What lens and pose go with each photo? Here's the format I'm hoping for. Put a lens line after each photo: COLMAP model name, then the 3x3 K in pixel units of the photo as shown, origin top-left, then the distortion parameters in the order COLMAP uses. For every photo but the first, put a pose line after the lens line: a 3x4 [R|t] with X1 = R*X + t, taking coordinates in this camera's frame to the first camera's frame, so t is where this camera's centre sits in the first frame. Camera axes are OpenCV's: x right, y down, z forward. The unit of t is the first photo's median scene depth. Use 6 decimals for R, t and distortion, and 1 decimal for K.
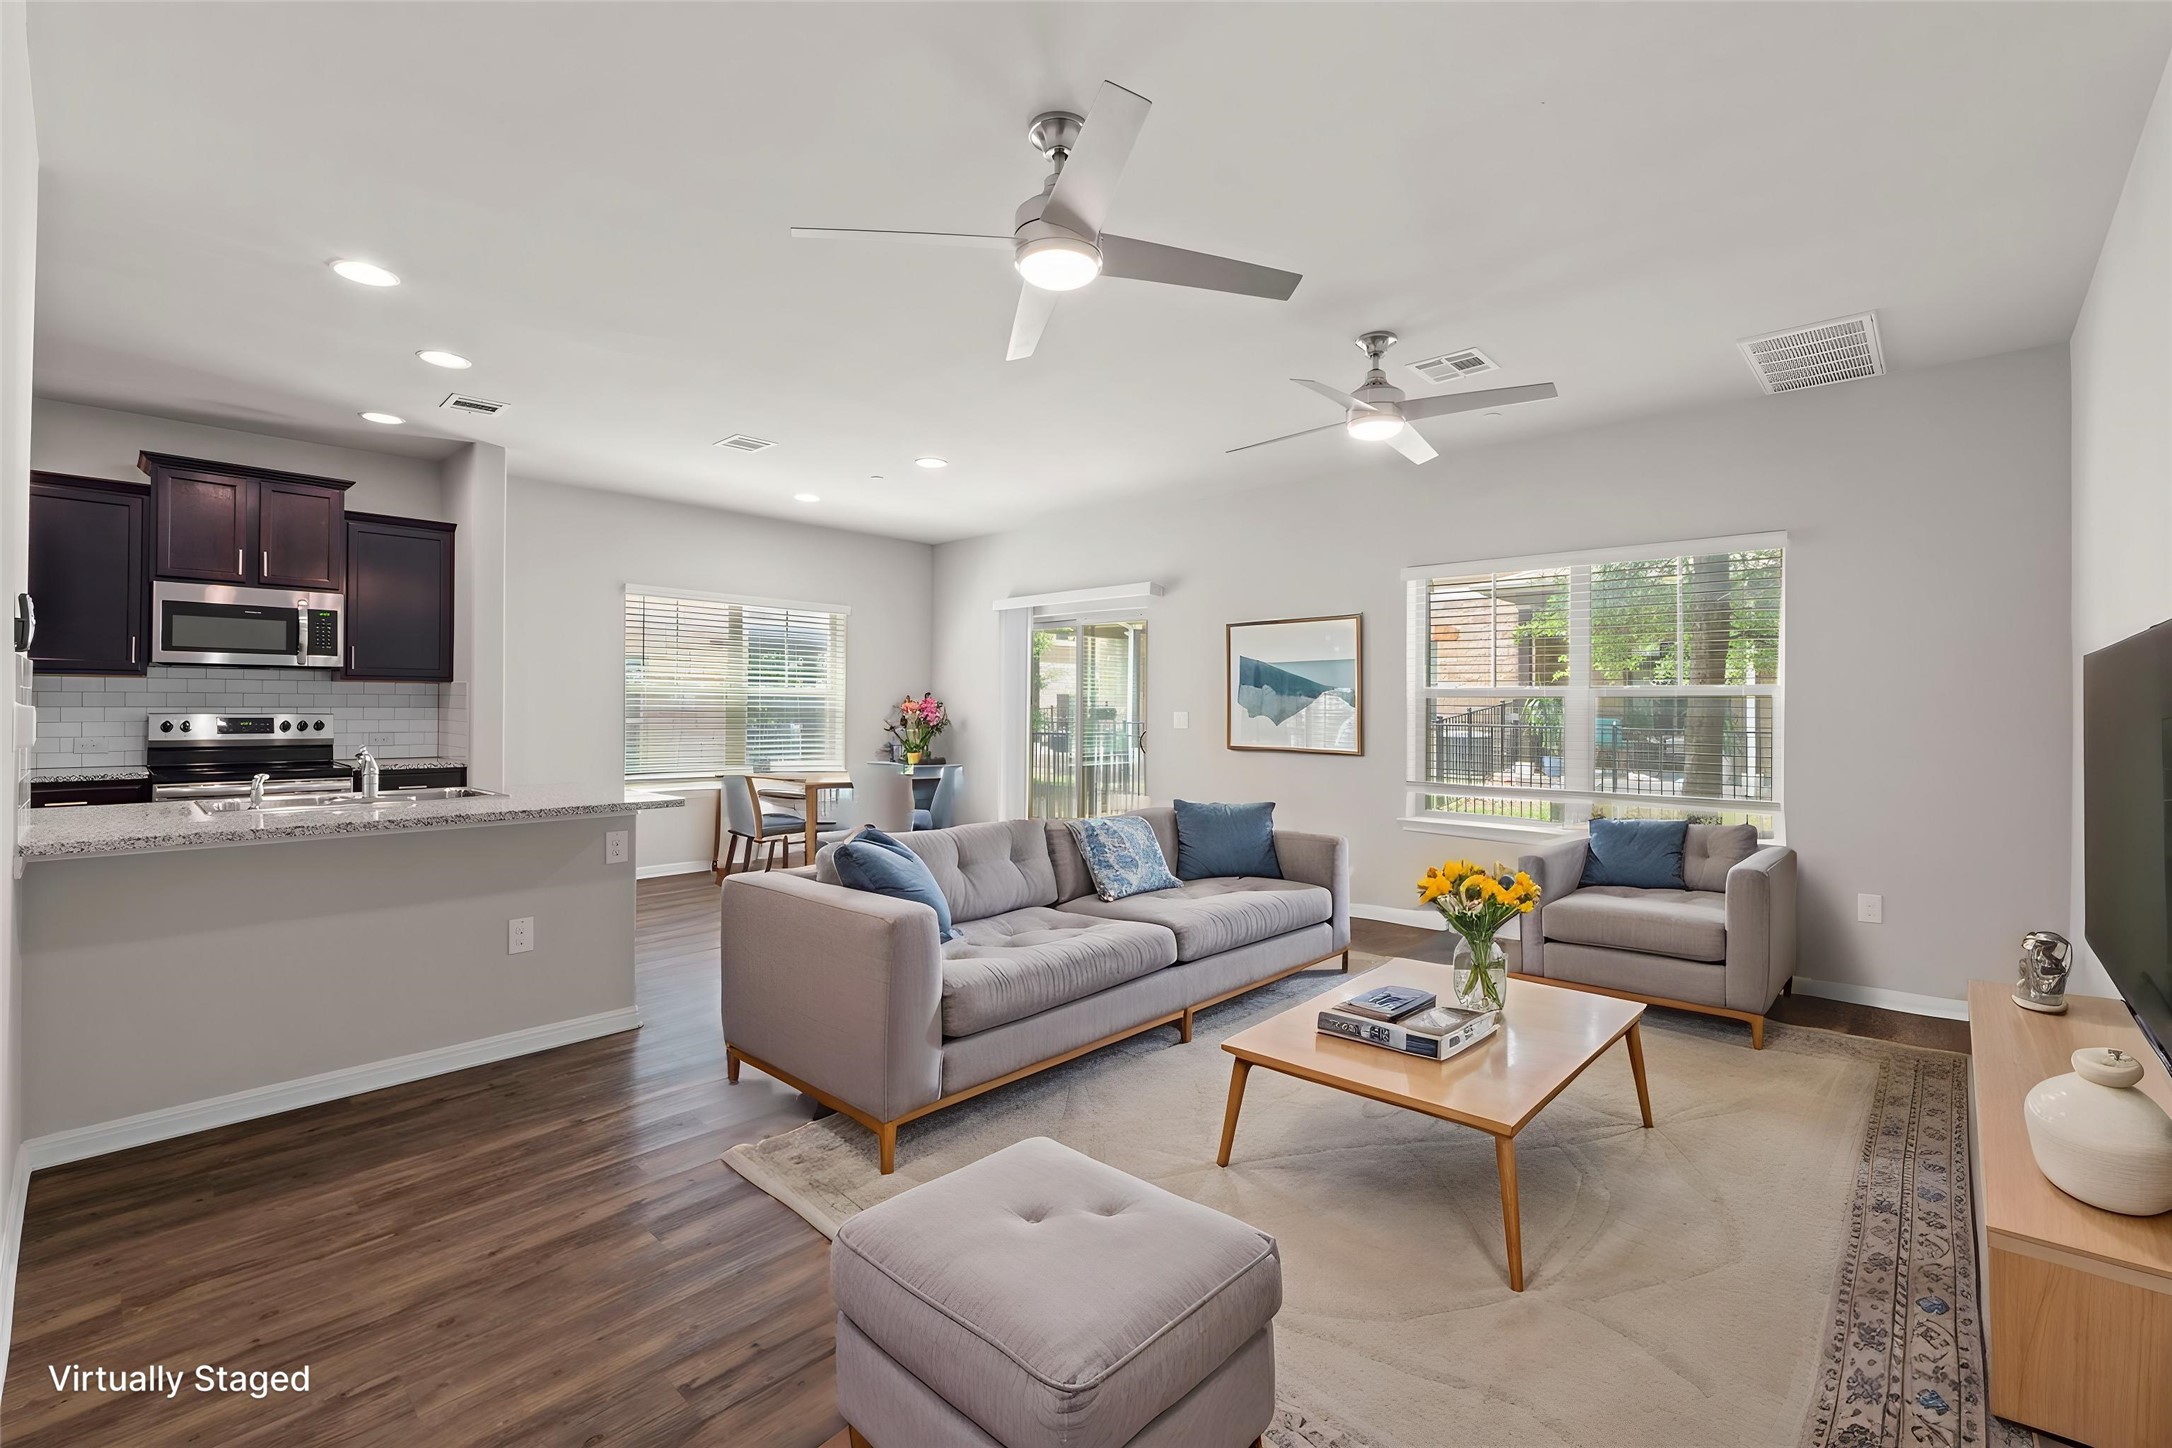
lens RADIAL K [[935.6, 0, 1076.4], [0, 935.6, 706.7], [0, 0, 1]] dist [-0.006412, 0.000067]
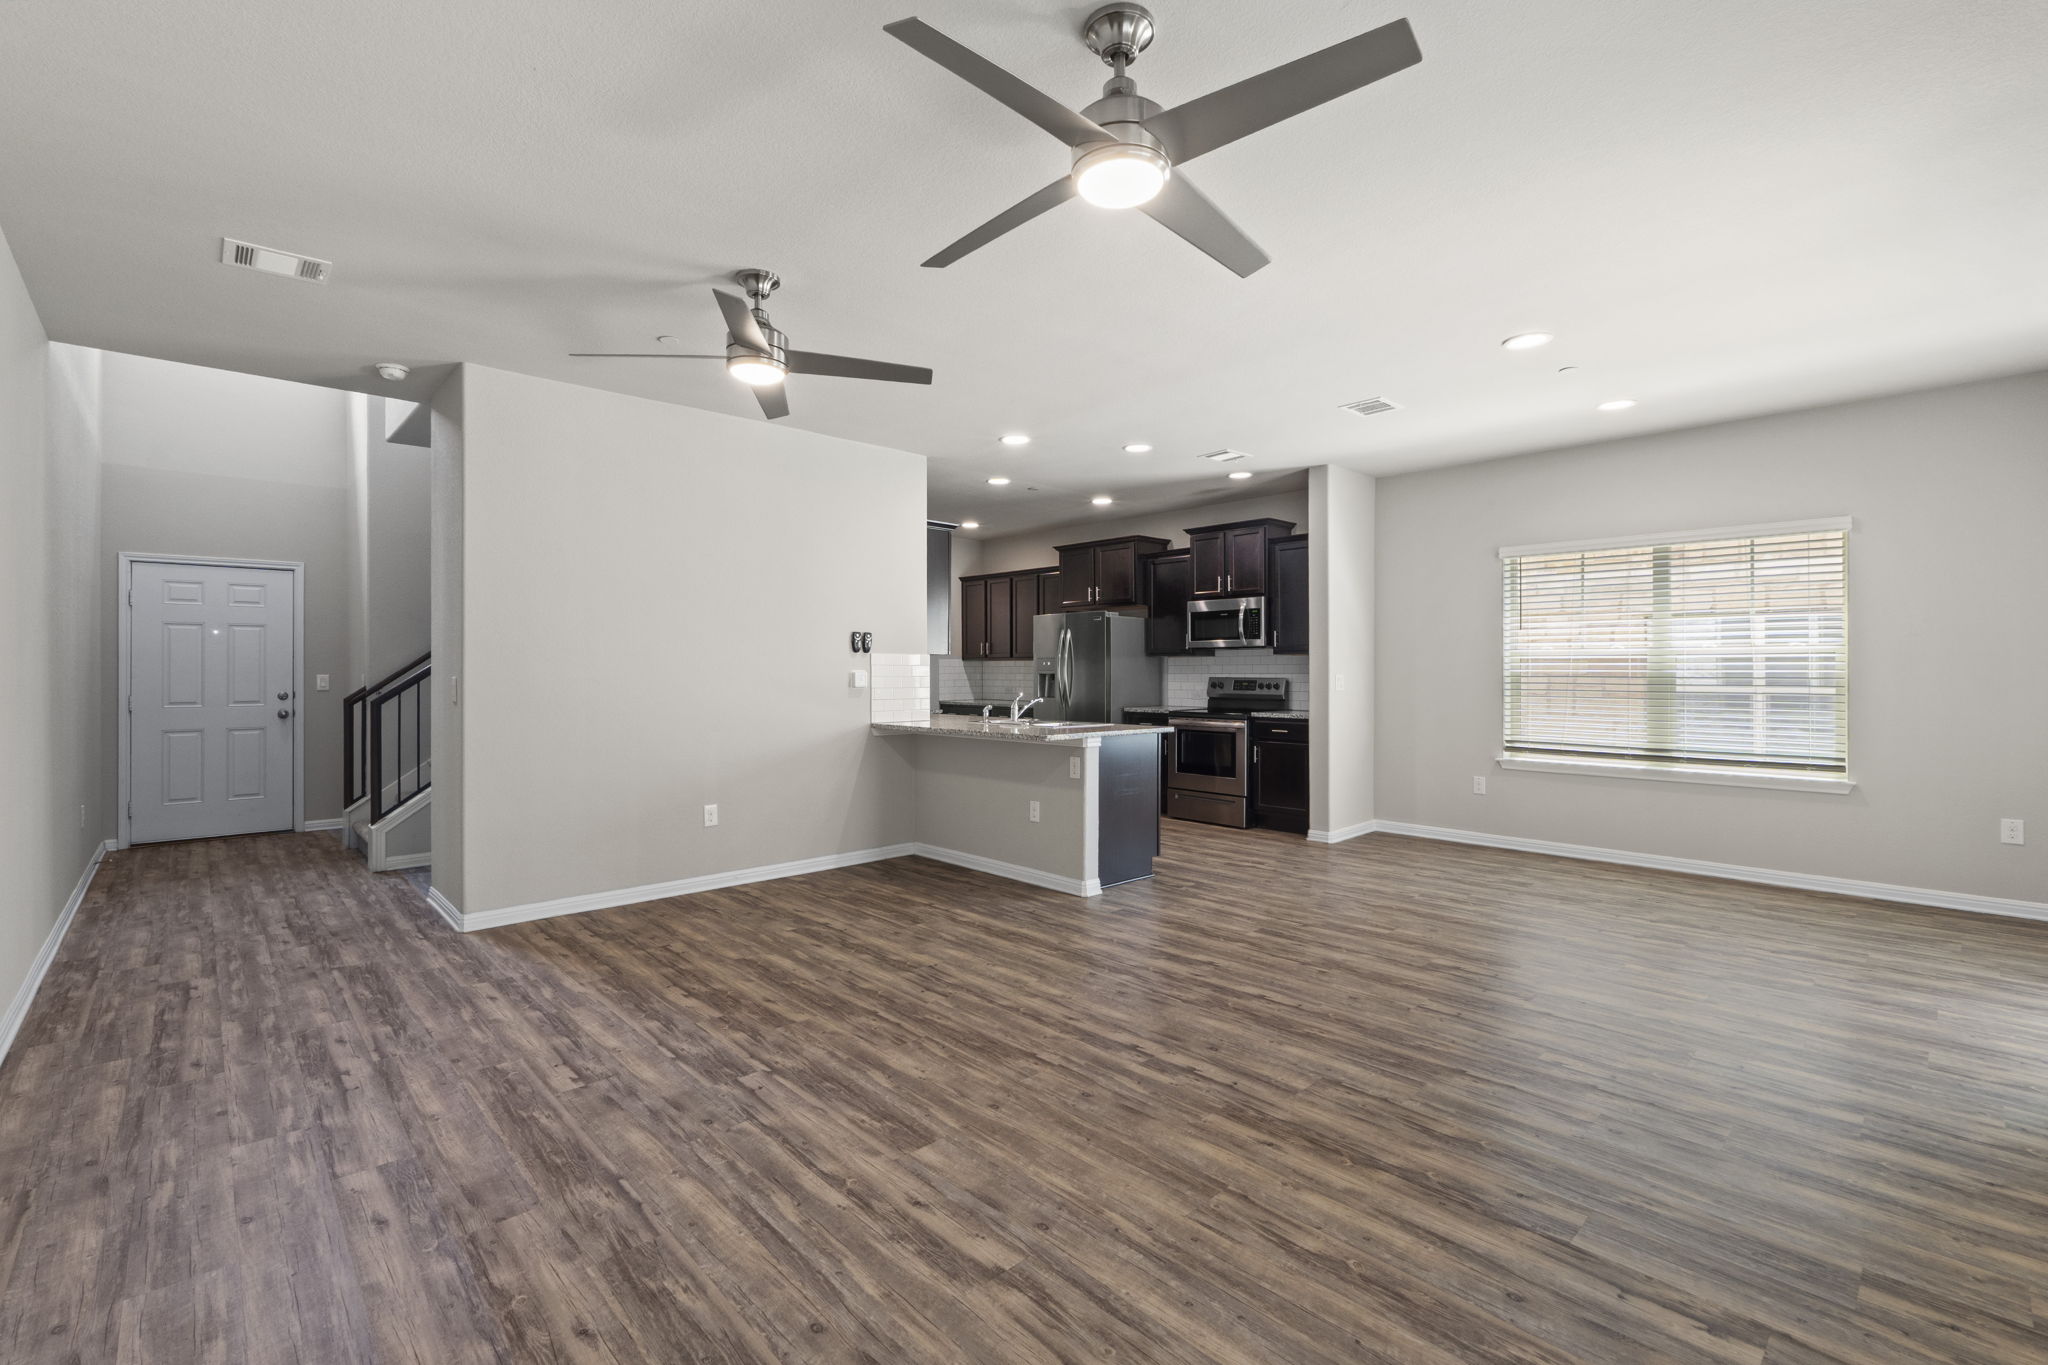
lens RADIAL K [[882.2, 0, 1015.0], [0, 882.2, 666.2], [0, 0, 1]] dist [-0.006412, 0.000067]
pose [[-0.067452, -0.010754, -0.997665, 0.695536], [0.001687, 0.999939, -0.010893, 0.004427], [0.997721, -0.002418, -0.067430, 0.776600]]
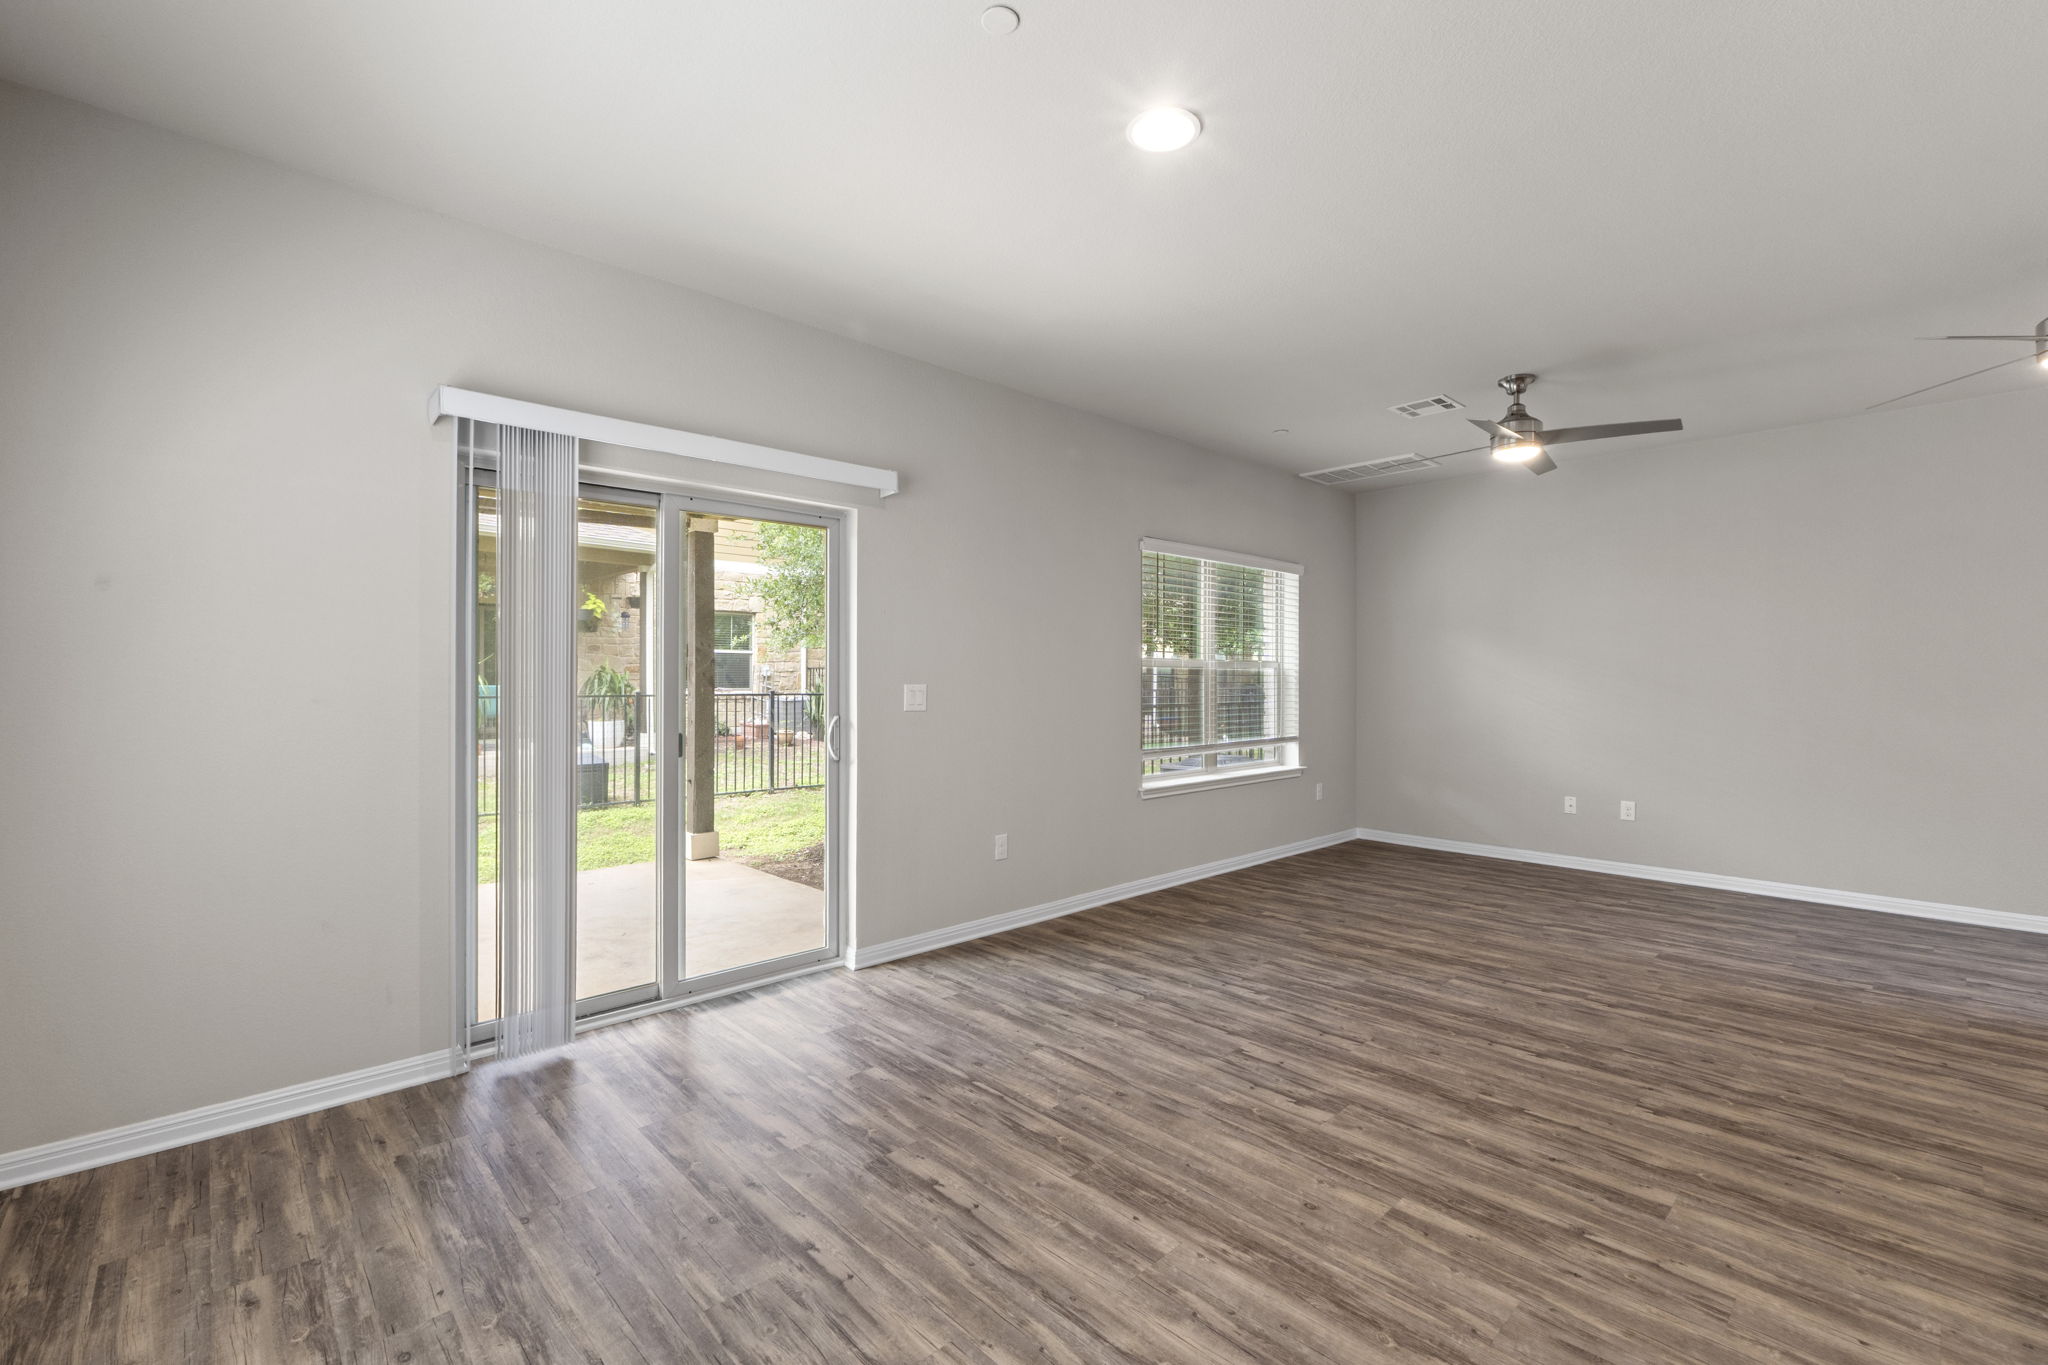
lens RADIAL K [[882.2, 0, 1015.0], [0, 882.2, 666.2], [0, 0, 1]] dist [-0.006412, 0.000067]
pose [[0.059616, 0.005012, 0.998209, -0.709064], [-0.004179, 0.999980, -0.004771, -0.006355], [-0.998213, -0.003887, 0.059636, 1.273042]]
